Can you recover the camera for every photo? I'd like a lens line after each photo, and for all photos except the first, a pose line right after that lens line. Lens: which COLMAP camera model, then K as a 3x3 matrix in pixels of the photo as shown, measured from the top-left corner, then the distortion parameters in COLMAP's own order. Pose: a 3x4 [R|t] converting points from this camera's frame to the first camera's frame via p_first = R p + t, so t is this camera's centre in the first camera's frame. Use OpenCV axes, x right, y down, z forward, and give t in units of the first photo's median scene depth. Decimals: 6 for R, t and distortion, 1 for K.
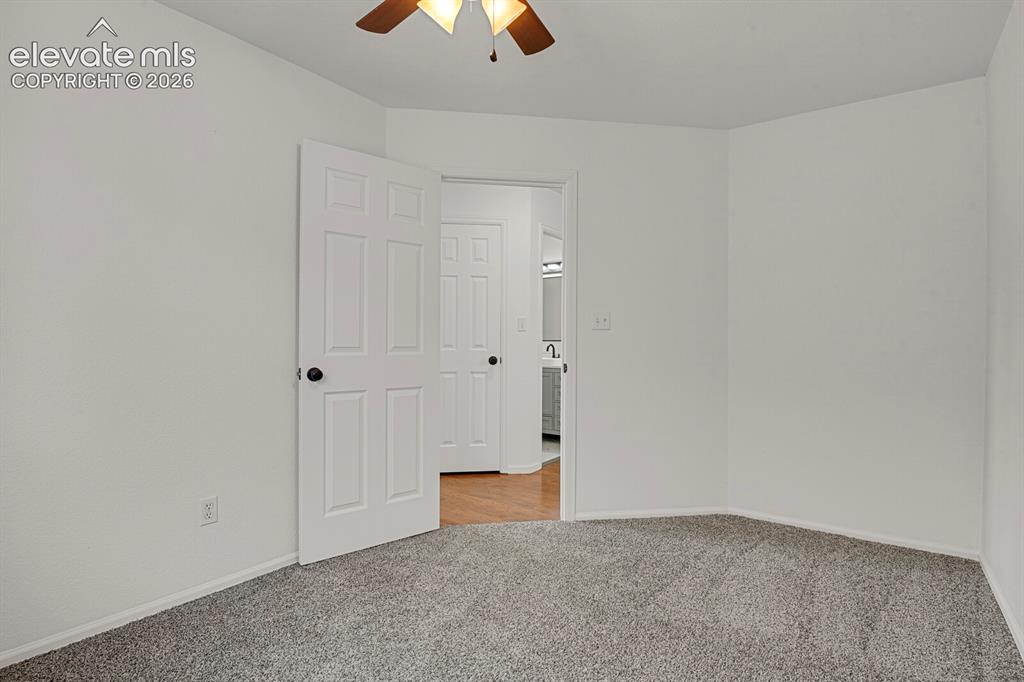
lens RADIAL K [[506.8, 0, 519.4], [0, 506.8, 336.8], [0, 0, 1]] dist [-0.039465, 0.000396]
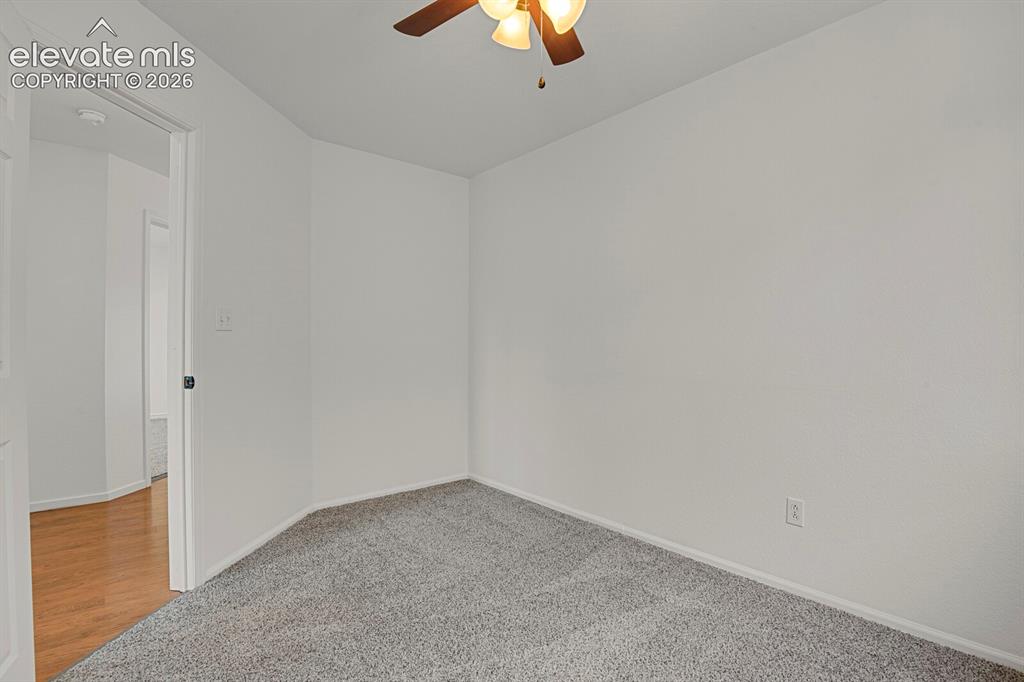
lens RADIAL K [[495.1, 0, 512.0], [0, 495.1, 341.0], [0, 0, 1]] dist [-0.021309, -0.000569]
pose [[0.239705, -0.002869, 0.970842, -0.530148], [-0.000619, 0.999995, 0.003108, -0.000158], [-0.970846, -0.001346, 0.239702, 0.404427]]
